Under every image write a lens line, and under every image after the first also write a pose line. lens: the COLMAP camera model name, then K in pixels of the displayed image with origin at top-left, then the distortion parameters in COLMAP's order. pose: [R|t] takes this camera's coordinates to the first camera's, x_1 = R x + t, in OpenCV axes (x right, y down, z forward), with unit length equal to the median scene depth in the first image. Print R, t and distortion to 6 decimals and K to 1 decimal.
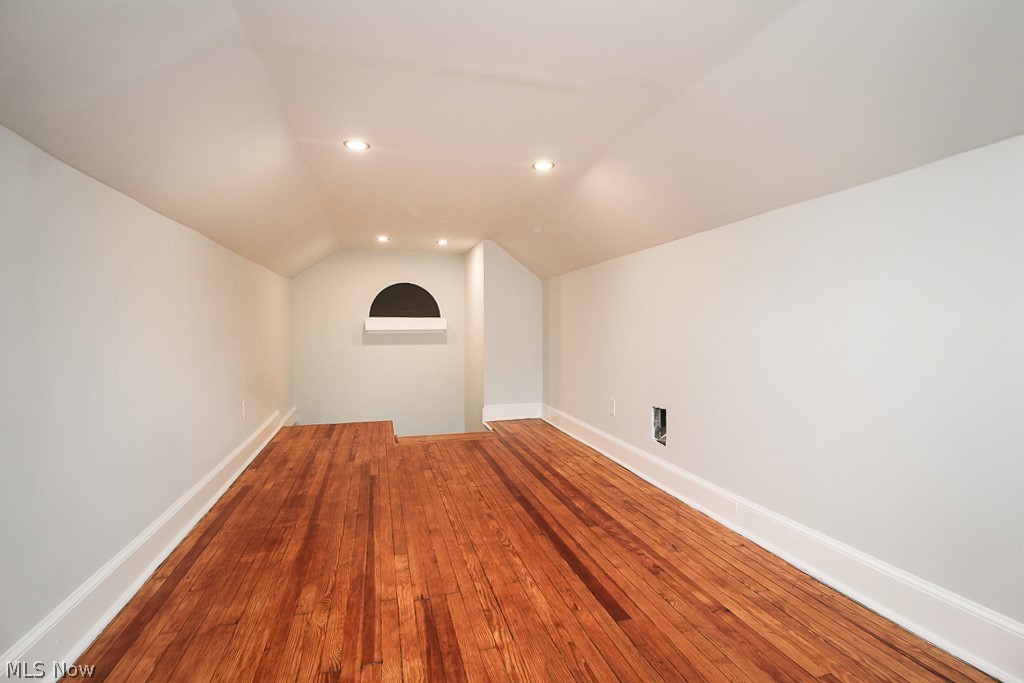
lens RADIAL K [[483.0, 0, 542.1], [0, 483.0, 328.3], [0, 0, 1]] dist [0.014254, -0.008111]
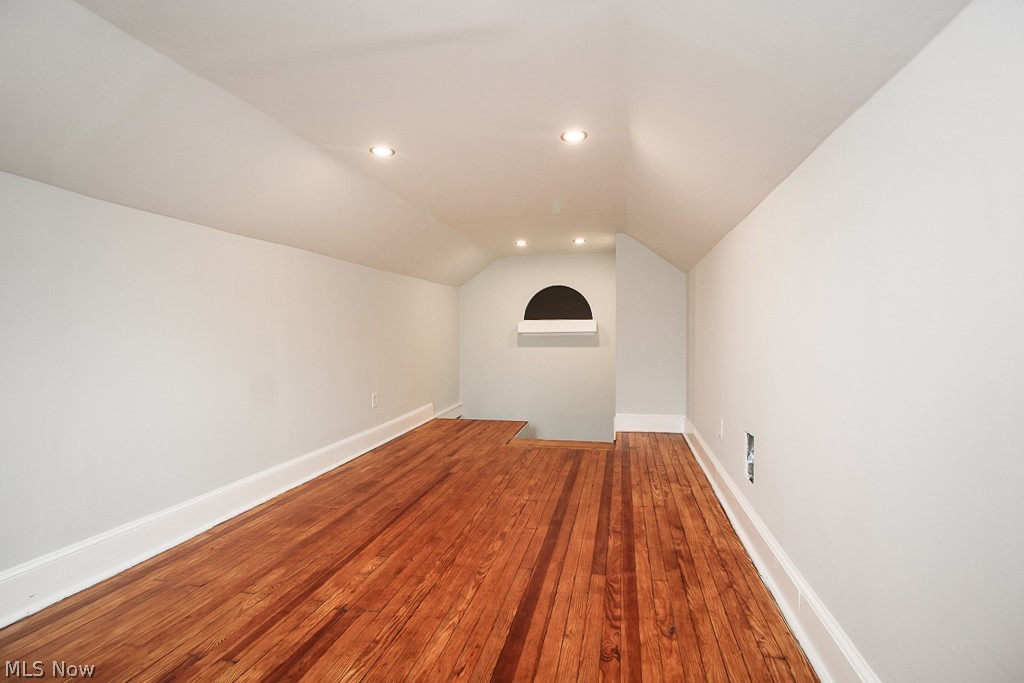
lens RADIAL K [[483.0, 0, 512.7], [0, 483.0, 340.5], [0, 0, 1]] dist [0.014254, -0.008111]
pose [[0.875153, 0.003508, -0.483834, 0.359754], [0.005444, 0.999839, 0.017096, 0.008070], [0.483816, -0.017596, 0.874993, 0.232414]]
